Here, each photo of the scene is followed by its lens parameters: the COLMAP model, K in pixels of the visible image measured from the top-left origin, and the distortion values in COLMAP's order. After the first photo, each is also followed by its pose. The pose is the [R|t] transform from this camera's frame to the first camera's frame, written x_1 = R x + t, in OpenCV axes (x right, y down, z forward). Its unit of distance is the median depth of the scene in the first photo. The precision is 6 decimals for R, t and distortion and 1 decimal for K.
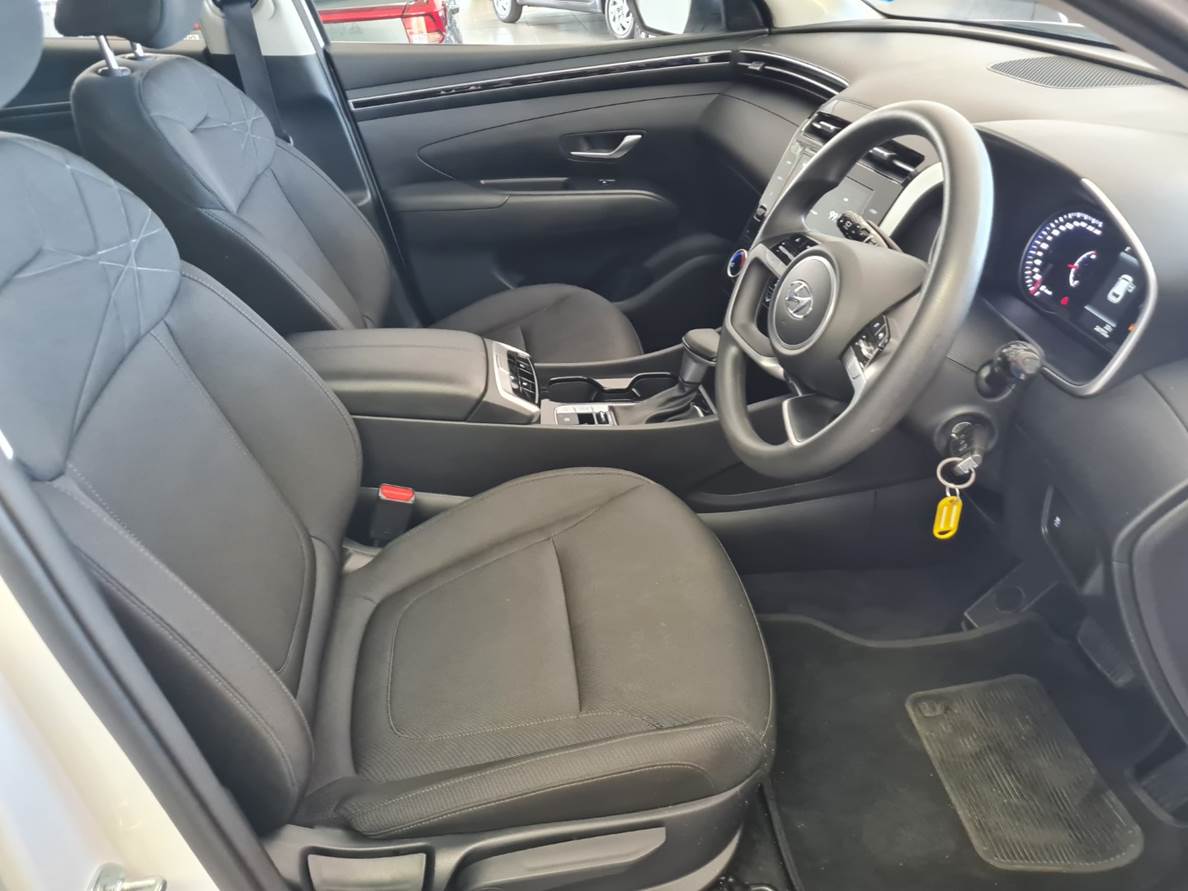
lens RADIAL K [[883.1, 0, 594.0], [0, 883.1, 445.5], [0, 0, 1]] dist [0.066475, -0.048730]
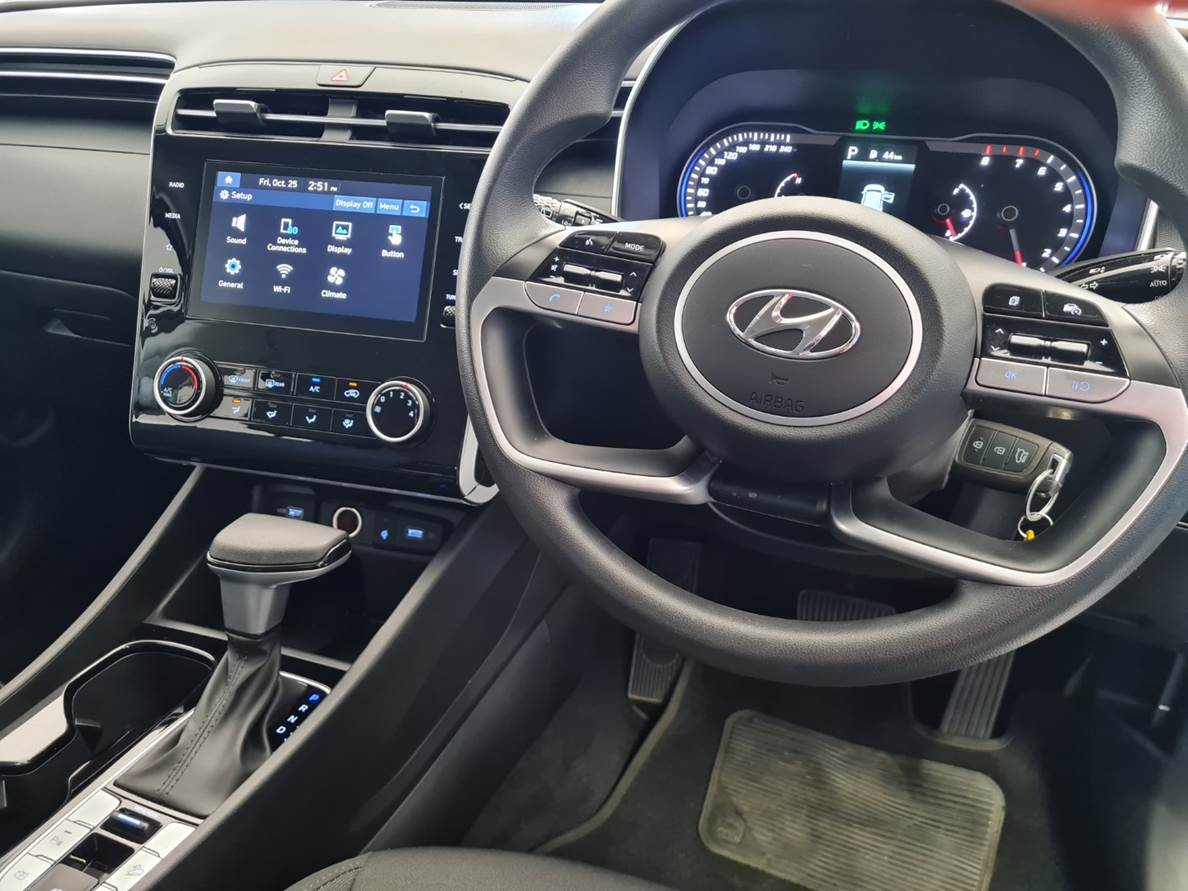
lens RADIAL K [[883.1, 0, 594.0], [0, 883.1, 445.5], [0, 0, 1]] dist [0.066475, -0.048730]
pose [[0.484829, -0.378765, 0.788339, -0.182200], [0.449078, 0.881278, 0.147236, -0.186001], [-0.750513, 0.282641, 0.597364, 0.689210]]
